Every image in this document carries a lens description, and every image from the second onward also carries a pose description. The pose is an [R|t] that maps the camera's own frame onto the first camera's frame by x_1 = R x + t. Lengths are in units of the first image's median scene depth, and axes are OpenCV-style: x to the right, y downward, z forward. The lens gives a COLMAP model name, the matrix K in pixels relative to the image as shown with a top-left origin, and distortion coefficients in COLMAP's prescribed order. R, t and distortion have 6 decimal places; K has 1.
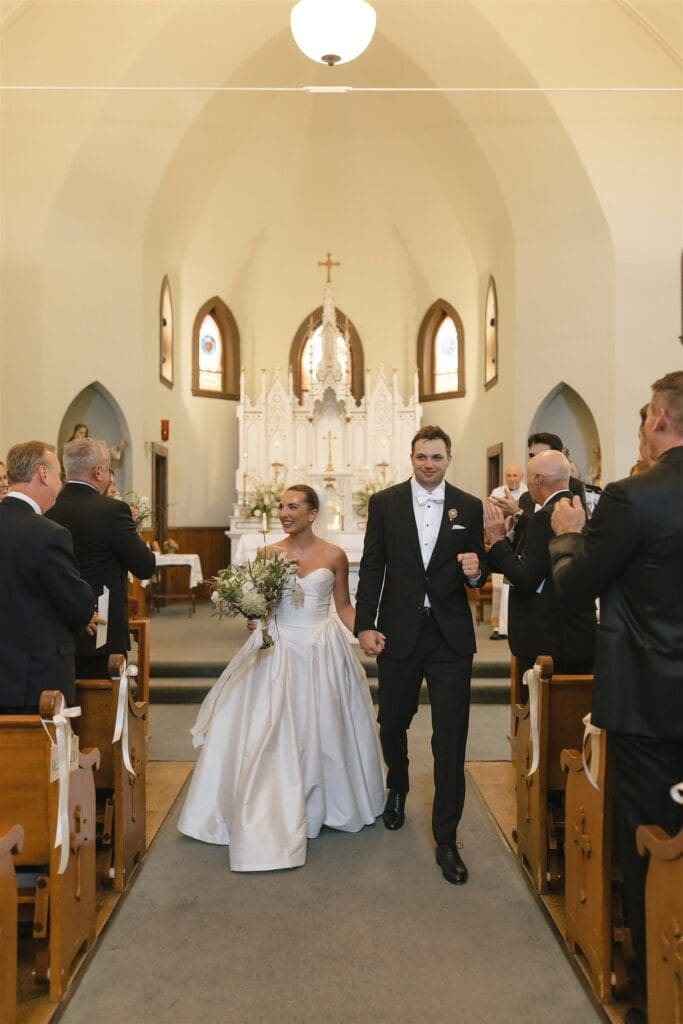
lens RADIAL K [[941.1, 0, 342.0], [0, 941.1, 498.8], [0, 0, 1]] dist [-0.000815, -0.003360]
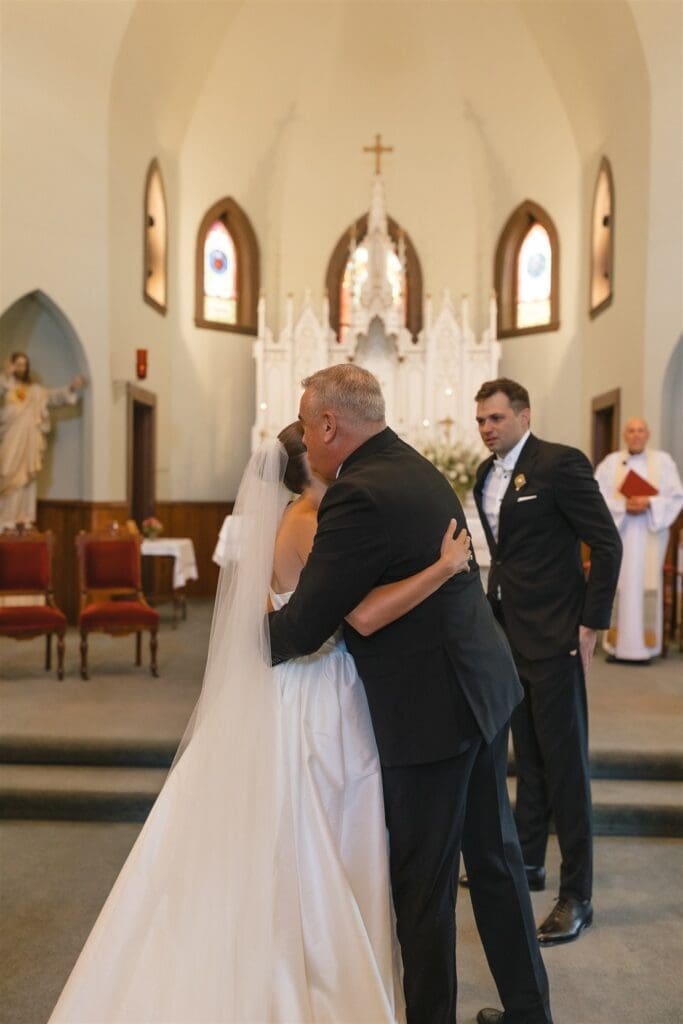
lens RADIAL K [[851.6, 0, 357.0], [0, 851.6, 511.7], [0, 0, 1]] dist [-0.004987, -0.000700]
pose [[0.998965, 0.014151, -0.043221, 0.002514], [-0.012305, 0.999013, 0.042676, 0.007463], [0.043782, -0.042100, 0.998154, 0.316945]]
